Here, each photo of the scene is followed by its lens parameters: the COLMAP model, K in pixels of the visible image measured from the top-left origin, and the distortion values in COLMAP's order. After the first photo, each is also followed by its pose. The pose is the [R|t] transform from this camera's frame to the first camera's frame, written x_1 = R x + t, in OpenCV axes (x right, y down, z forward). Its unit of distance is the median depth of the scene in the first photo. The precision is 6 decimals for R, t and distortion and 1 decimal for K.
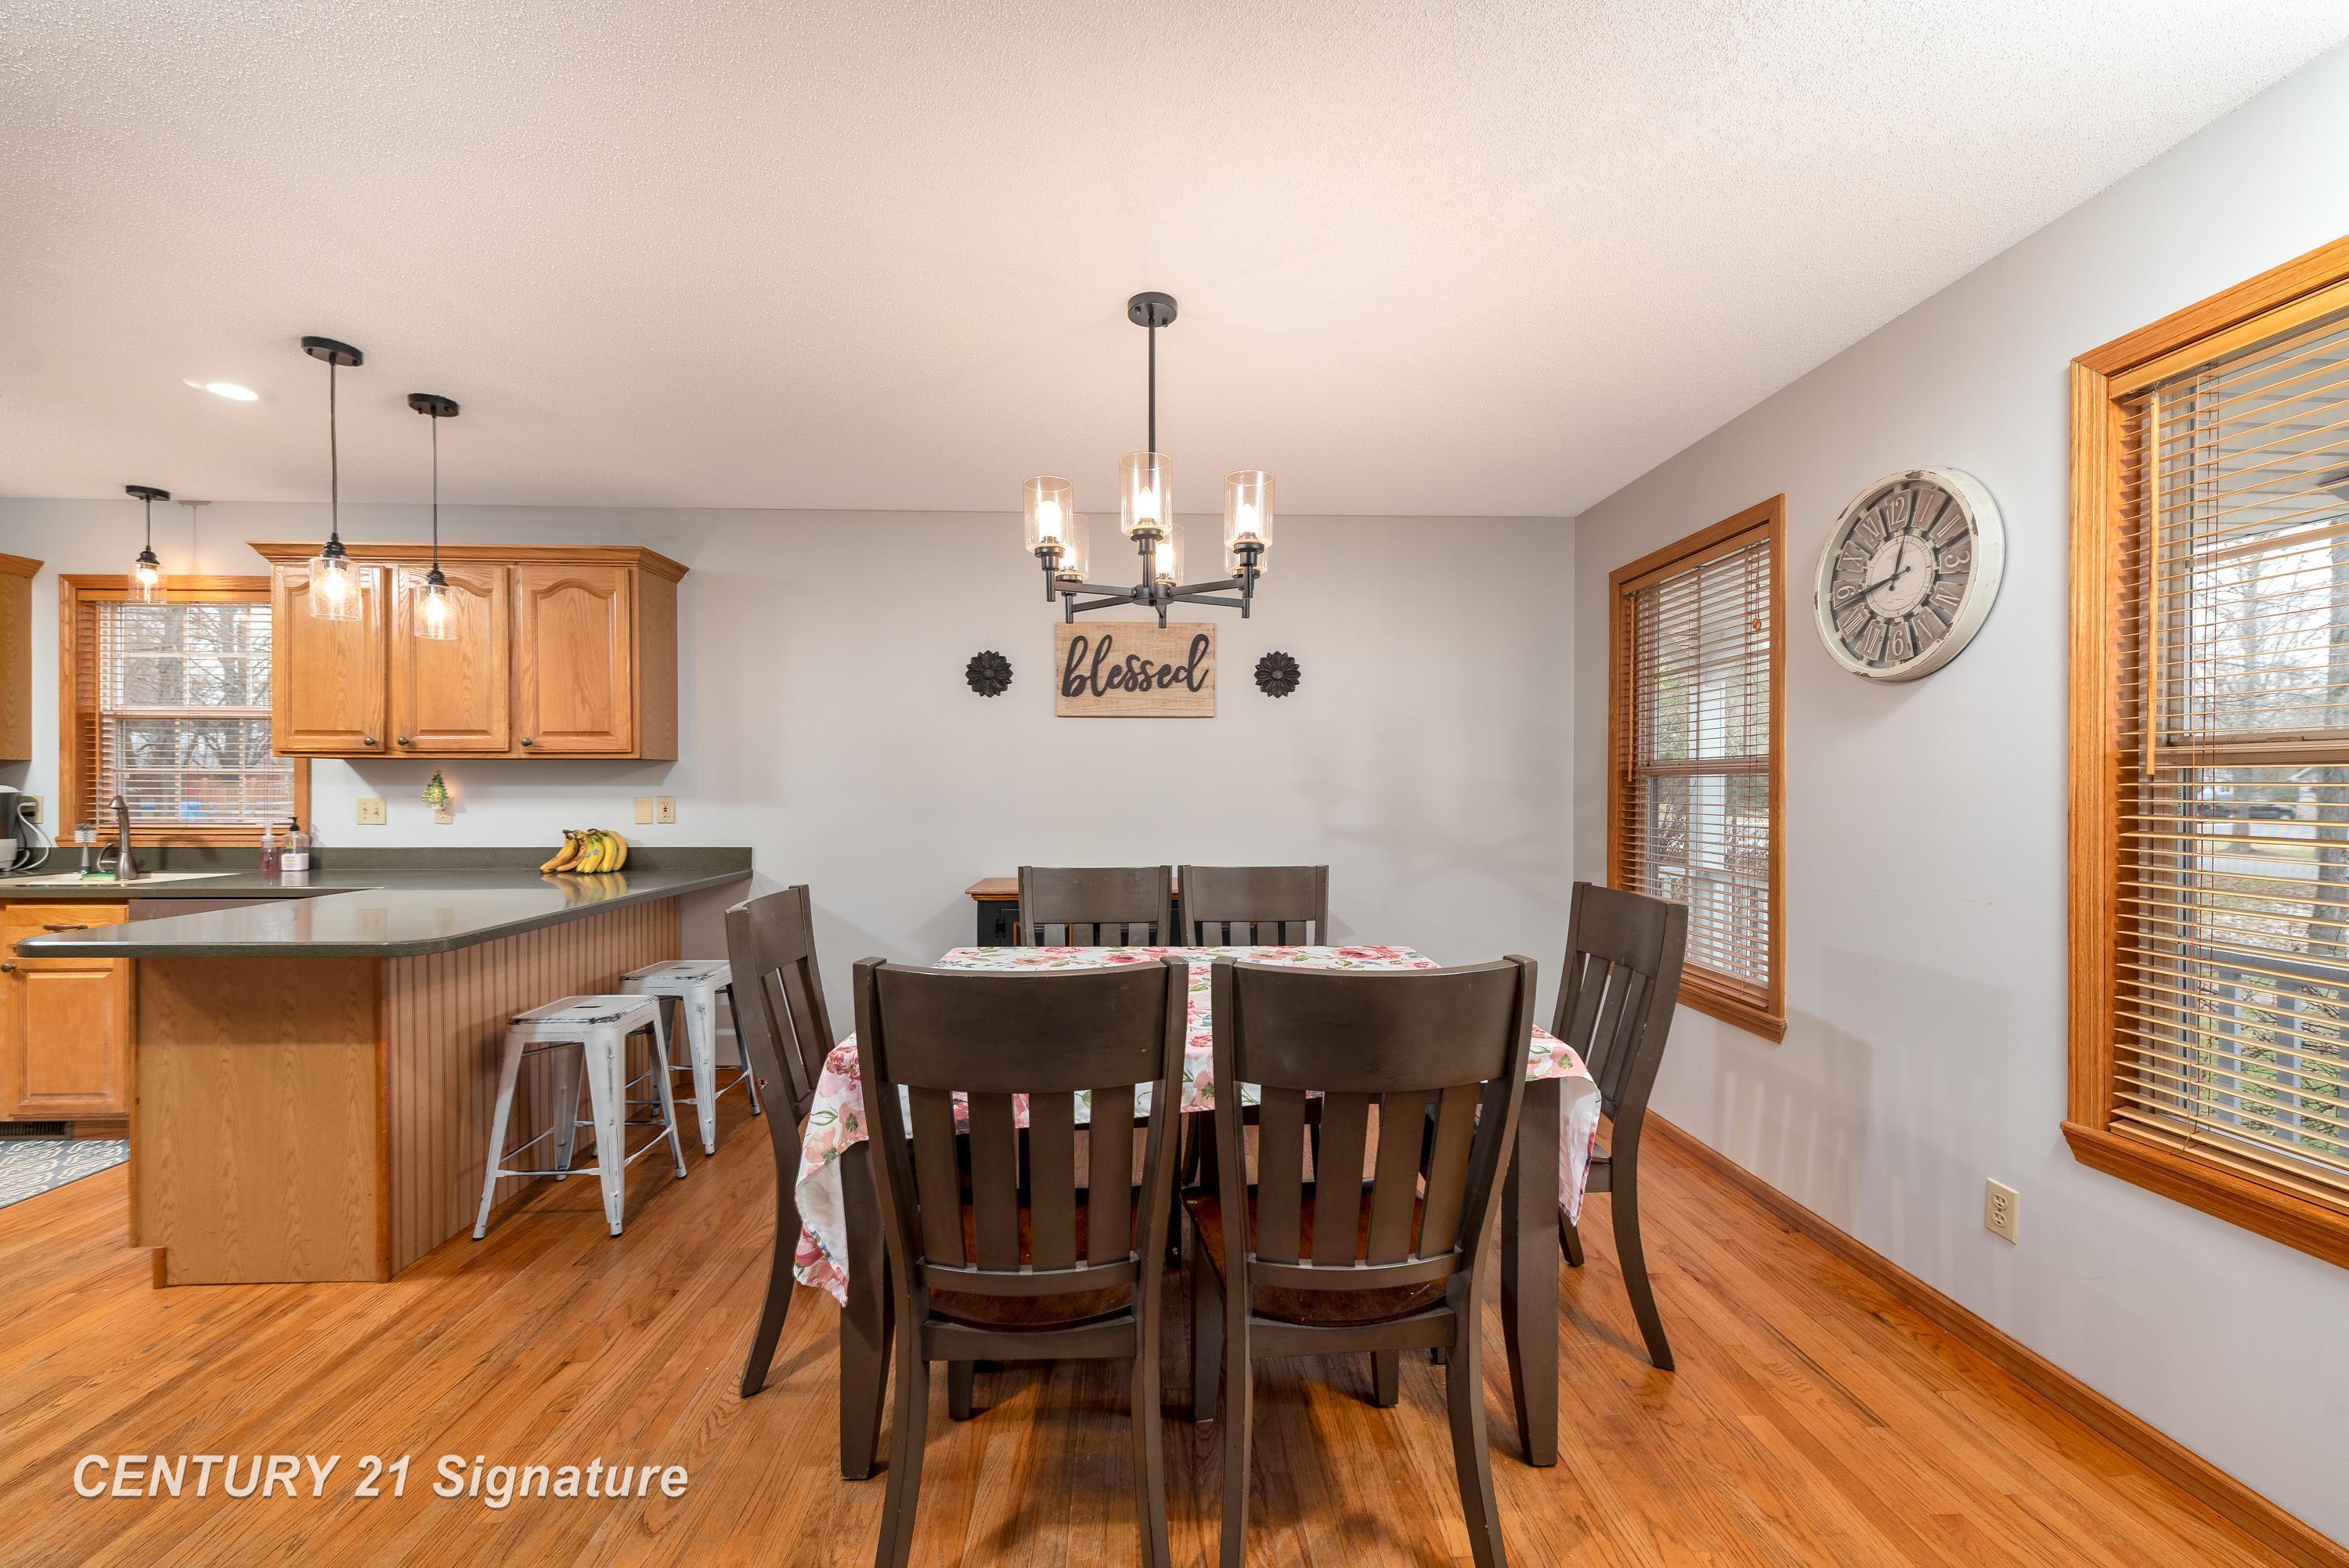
lens RADIAL K [[900.4, 0, 1169.6], [0, 900.4, 791.6], [0, 0, 1]] dist [0.017828, -0.008374]
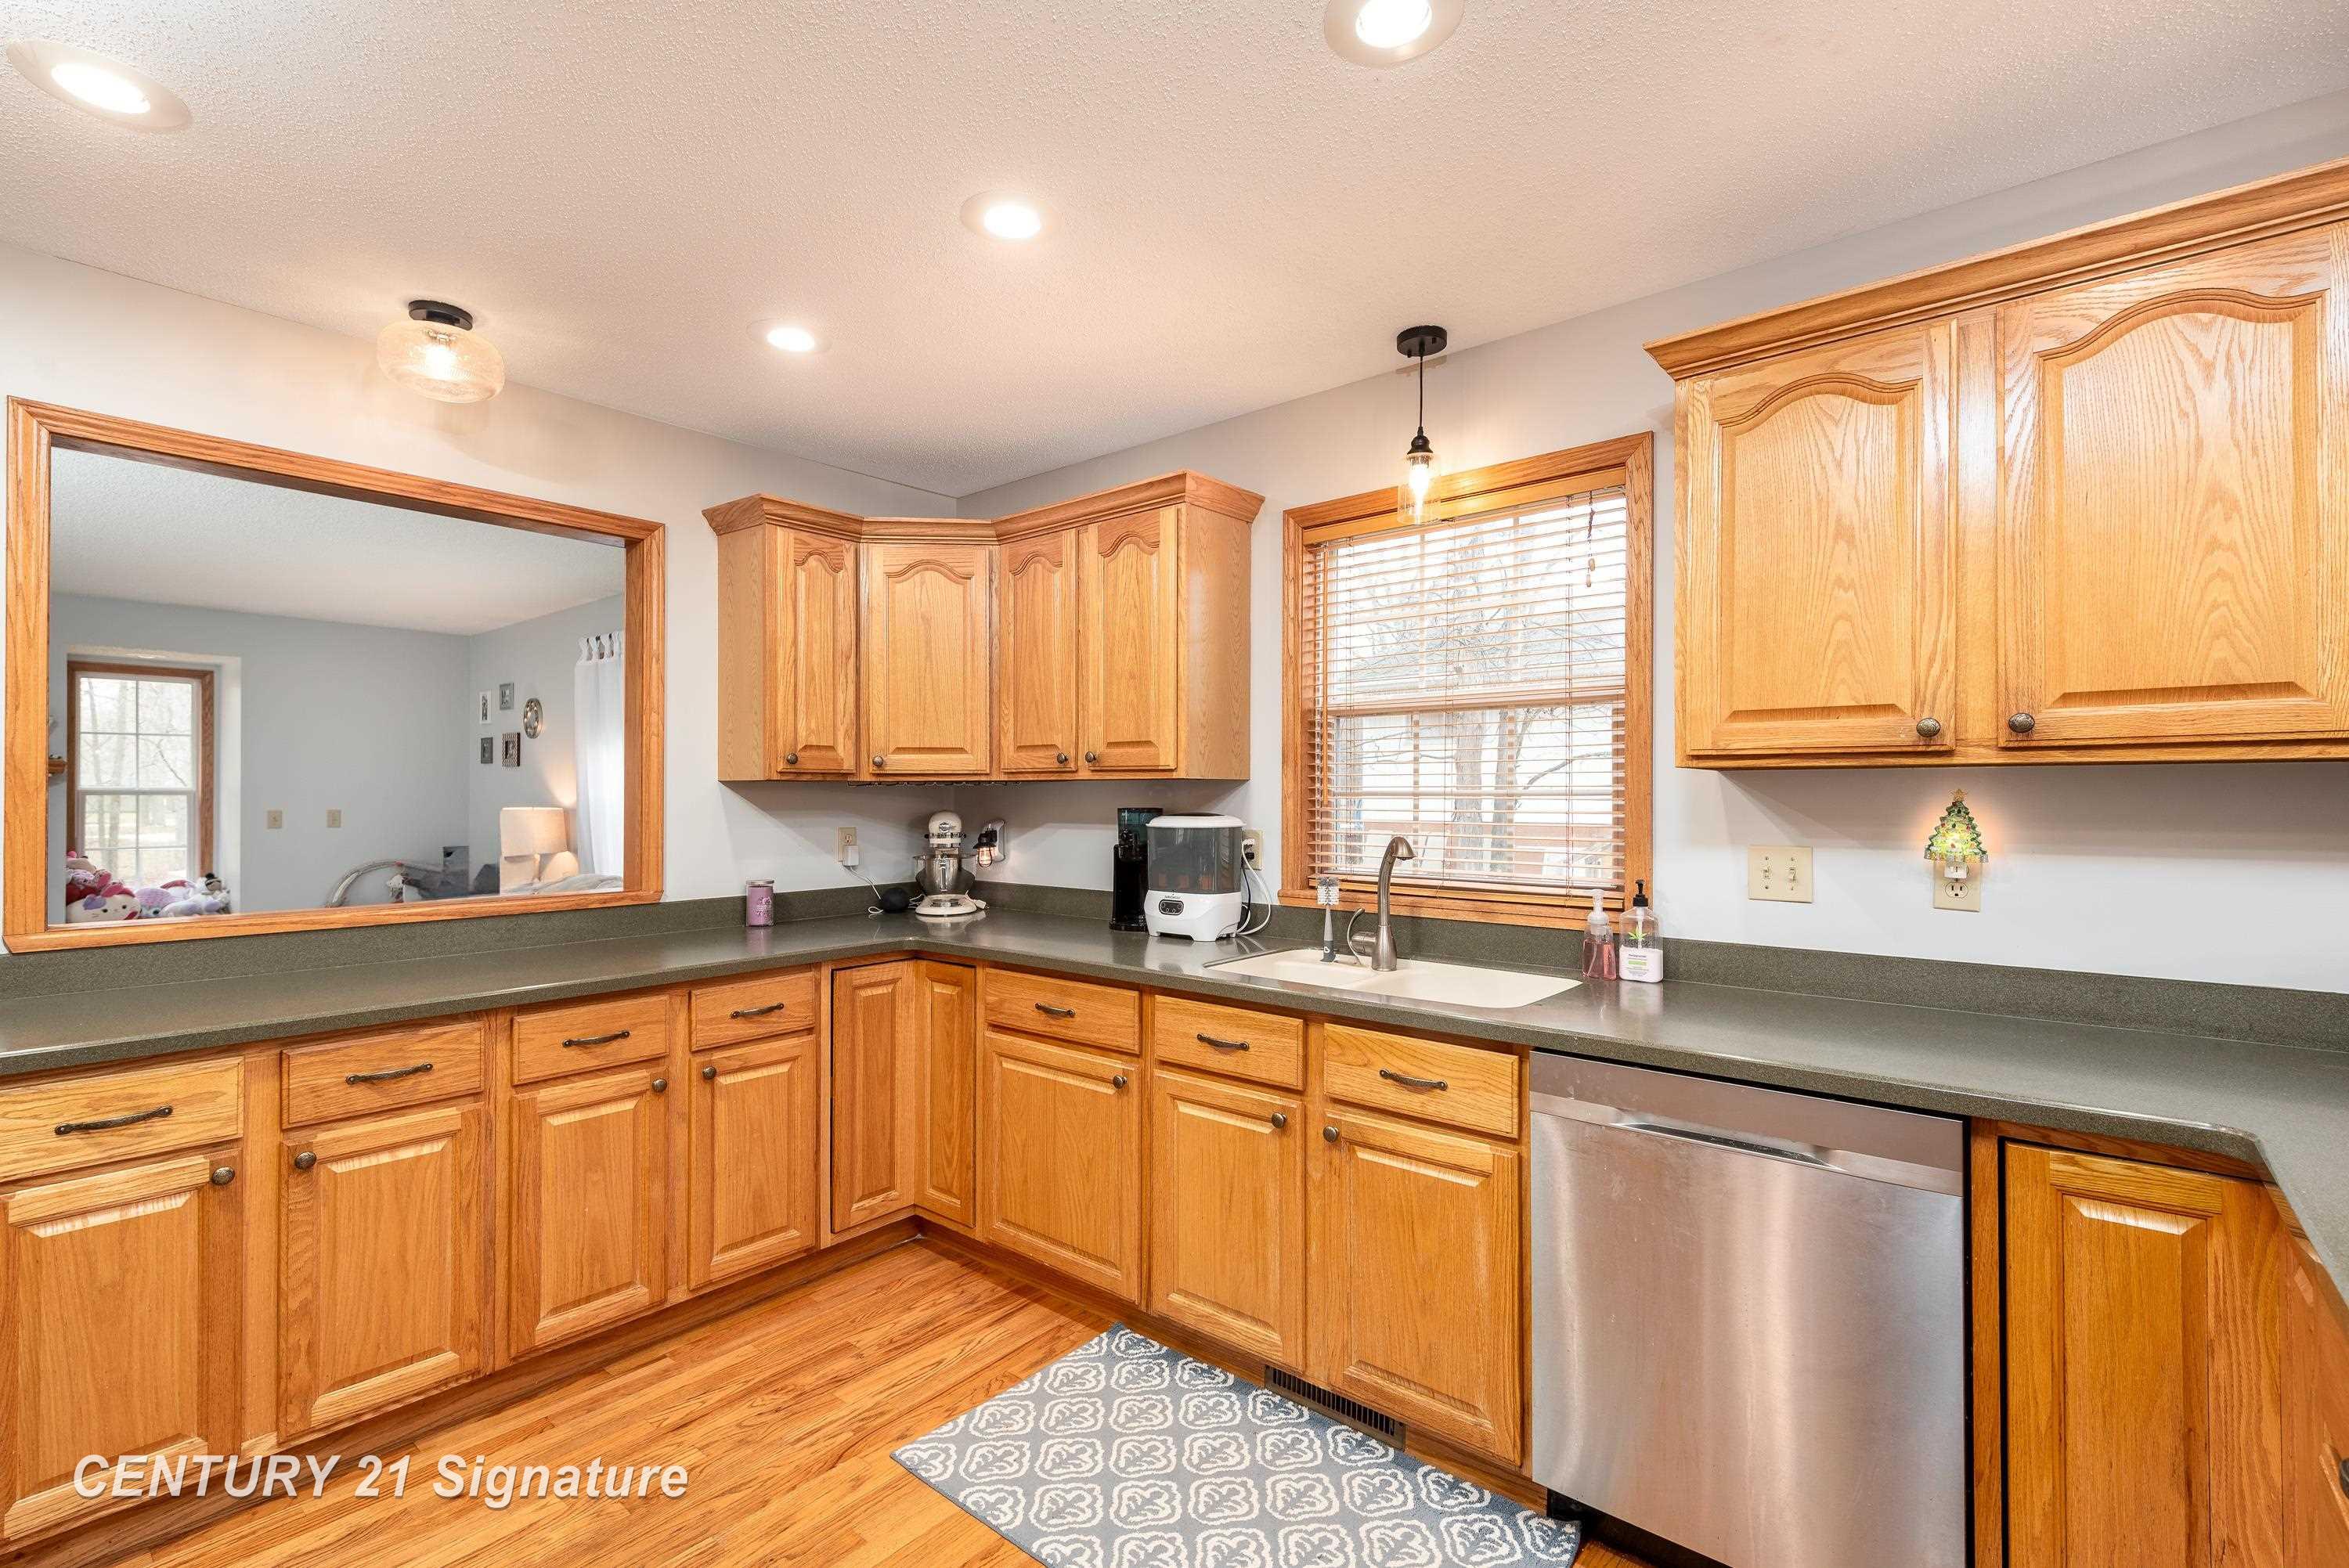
lens RADIAL K [[1046.5, 0, 1171.7], [0, 1046.5, 790.8], [0, 0, 1]] dist [0.010962, -0.000363]
pose [[0.737704, -0.004577, -0.675109, -0.748023], [-0.004735, 0.999917, -0.011953, -0.015684], [0.675108, 0.012014, 0.737621, 0.355604]]
